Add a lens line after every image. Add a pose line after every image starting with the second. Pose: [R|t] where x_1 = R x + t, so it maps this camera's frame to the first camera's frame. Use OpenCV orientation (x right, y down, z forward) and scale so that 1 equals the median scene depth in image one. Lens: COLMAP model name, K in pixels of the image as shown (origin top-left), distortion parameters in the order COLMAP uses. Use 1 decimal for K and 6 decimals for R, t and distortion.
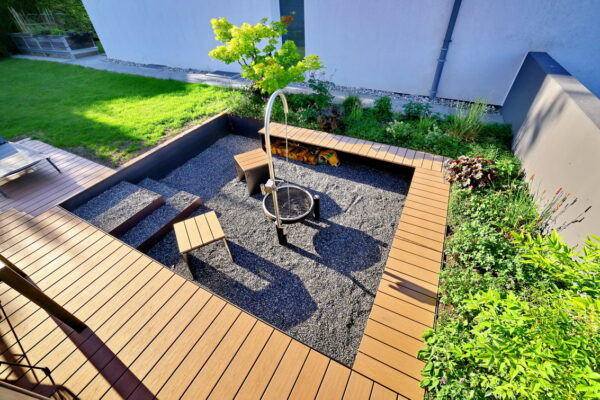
lens RADIAL K [[260.7, 0, 295.5], [0, 260.7, 198.8], [0, 0, 1]] dist [-0.036018, 0.007693]
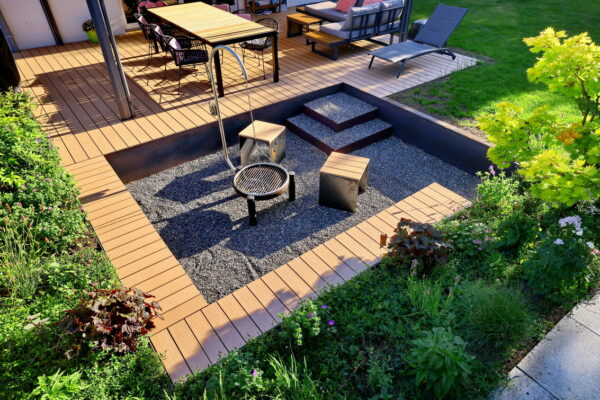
lens RADIAL K [[401.5, 0, 300.2], [0, 401.5, 202.2], [0, 0, 1]] dist [0.007412, 0.017932]
pose [[-0.423670, 0.578746, -0.696819, 0.698364], [-0.557598, 0.439615, 0.704147, -0.757193], [0.713854, 0.686871, 0.136456, 0.718649]]
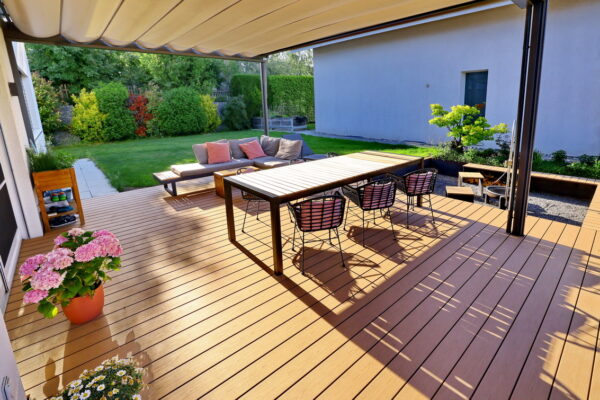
lens RADIAL K [[287.3, 0, 333.1], [0, 287.3, 161.9], [0, 0, 1]] dist [-0.010863, -0.000071]
pose [[0.952315, 0.073597, -0.296109, -0.381386], [-0.203657, 0.875972, -0.437261, 0.613270], [0.227202, 0.476715, 0.849189, -0.590168]]
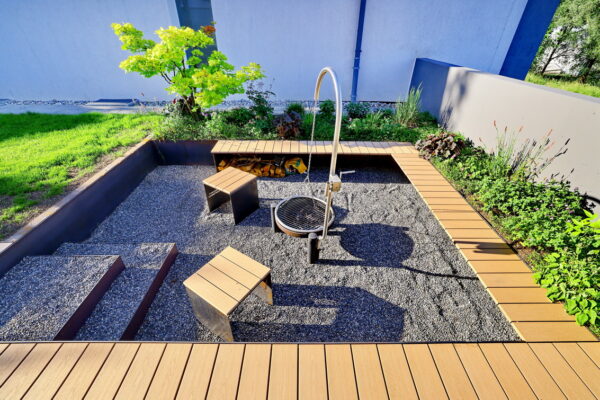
lens RADIAL K [[260.7, 0, 300.4], [0, 260.7, 199.6], [0, 0, 1]] dist [-0.036018, 0.007693]
pose [[0.878738, -0.227330, 0.419692, -0.289824], [0.271504, 0.961250, -0.047796, 0.006163], [-0.392563, 0.155948, 0.906407, 0.169230]]
